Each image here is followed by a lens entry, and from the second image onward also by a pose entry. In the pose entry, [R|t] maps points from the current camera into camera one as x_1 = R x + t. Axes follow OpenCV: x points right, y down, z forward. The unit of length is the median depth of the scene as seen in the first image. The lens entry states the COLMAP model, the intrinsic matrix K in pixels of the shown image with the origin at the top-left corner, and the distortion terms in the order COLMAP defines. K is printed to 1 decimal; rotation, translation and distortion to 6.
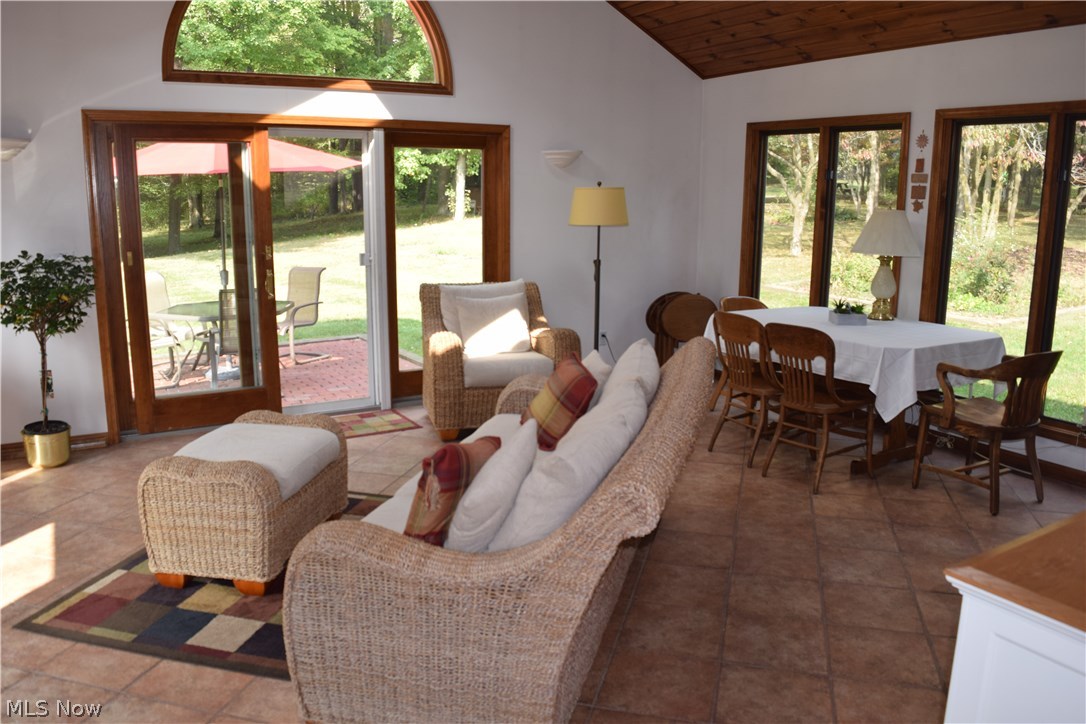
lens RADIAL K [[833.0, 0, 543.0], [0, 833.0, 362.0], [0, 0, 1]] dist [-0.120117, 0.001082]
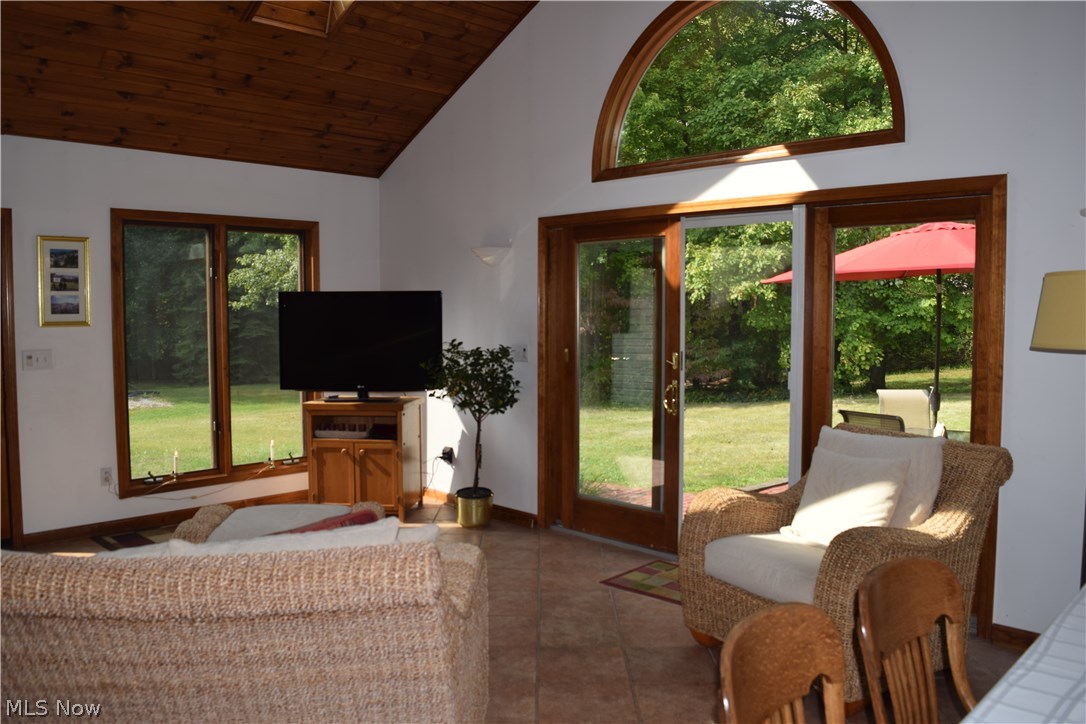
lens RADIAL K [[833.0, 0, 543.0], [0, 833.0, 362.0], [0, 0, 1]] dist [-0.120117, 0.001082]
pose [[0.258286, 0.053191, -0.964603, 0.486210], [-0.189791, 0.981819, 0.003321, -0.111534], [0.947242, 0.182215, 0.263685, 0.653128]]
